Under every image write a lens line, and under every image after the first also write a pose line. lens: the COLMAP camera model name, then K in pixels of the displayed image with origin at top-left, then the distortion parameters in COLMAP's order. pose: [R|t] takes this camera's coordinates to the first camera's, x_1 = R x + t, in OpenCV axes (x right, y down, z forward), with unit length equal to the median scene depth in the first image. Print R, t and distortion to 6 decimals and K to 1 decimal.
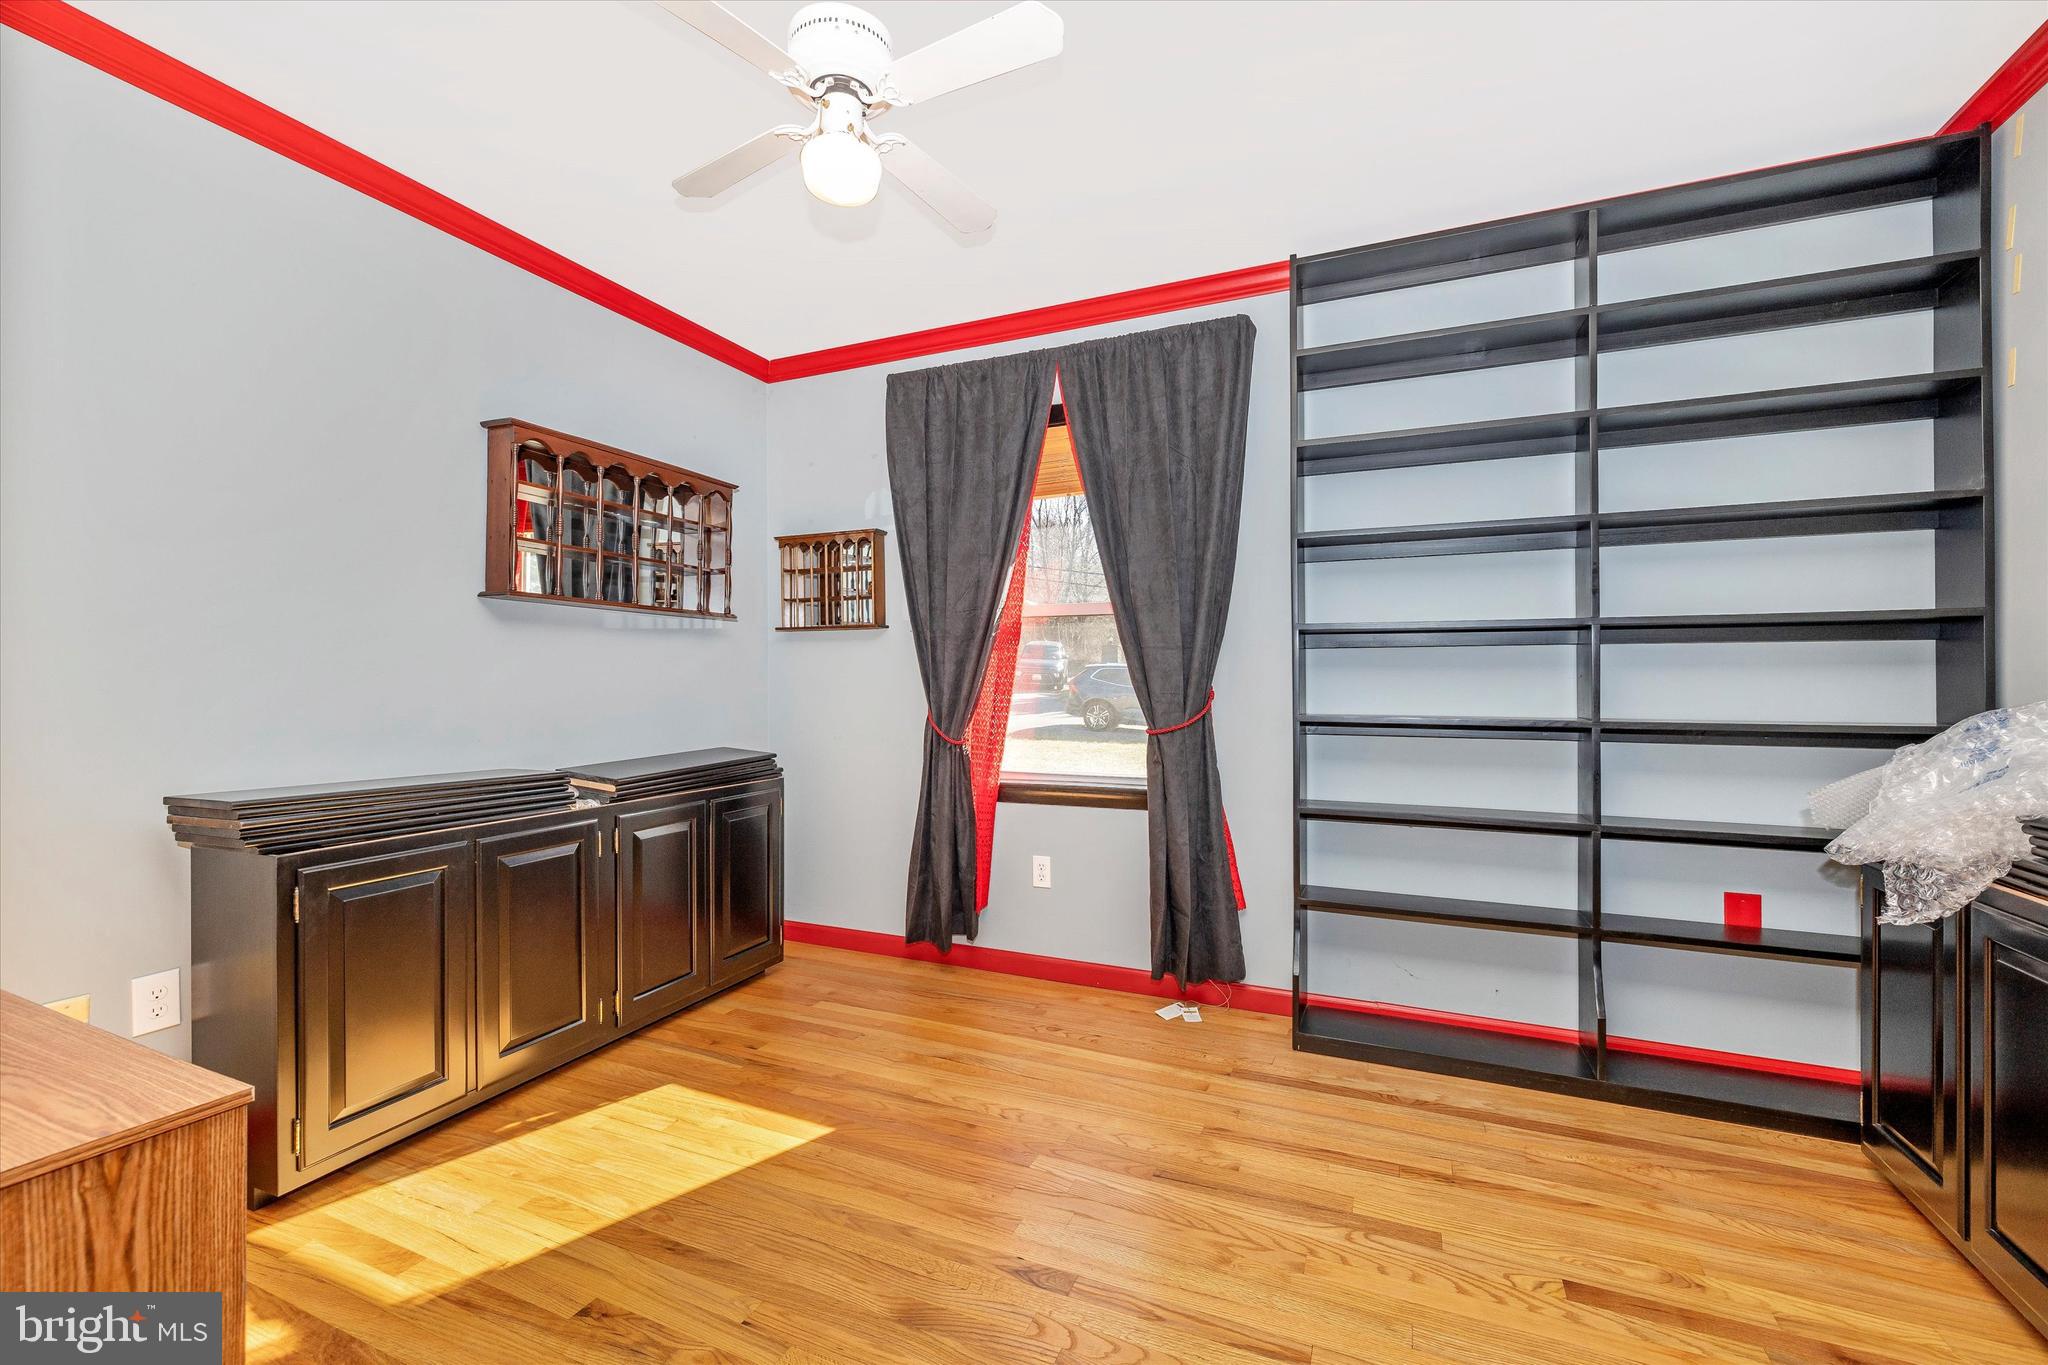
lens RADIAL K [[846.4, 0, 1020.0], [0, 846.4, 682.1], [0, 0, 1]] dist [0.000240, 0.000004]
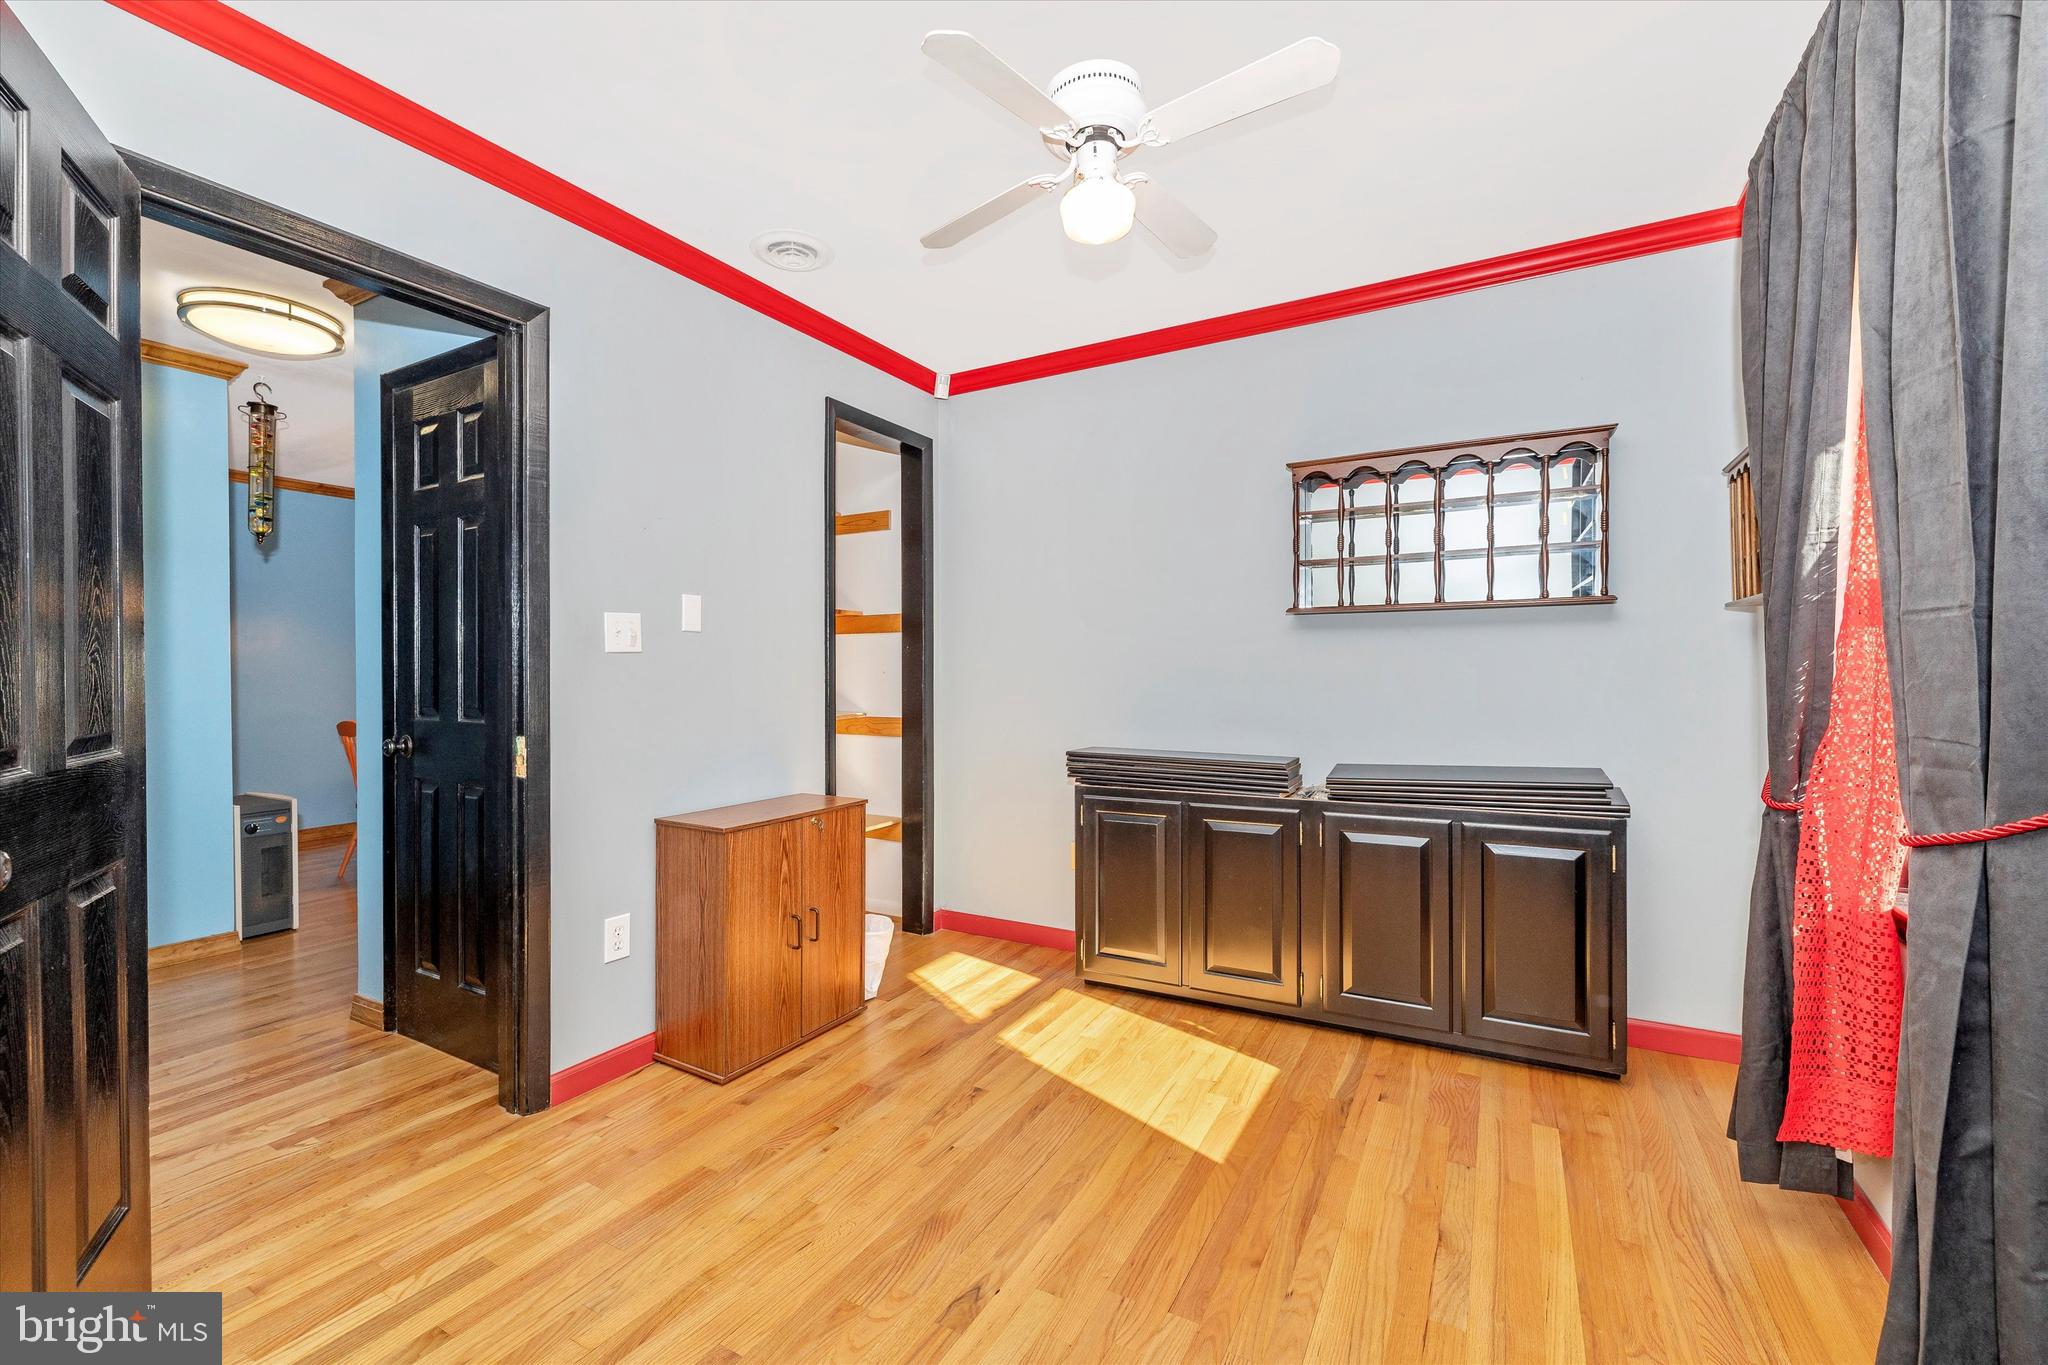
lens RADIAL K [[846.4, 0, 1020.0], [0, 846.4, 682.1], [0, 0, 1]] dist [0.000240, 0.000004]
pose [[-0.077391, 0.009706, -0.996954, 0.728553], [0.007147, 0.999932, 0.009180, -0.020668], [0.996975, -0.006415, -0.077455, 0.841158]]
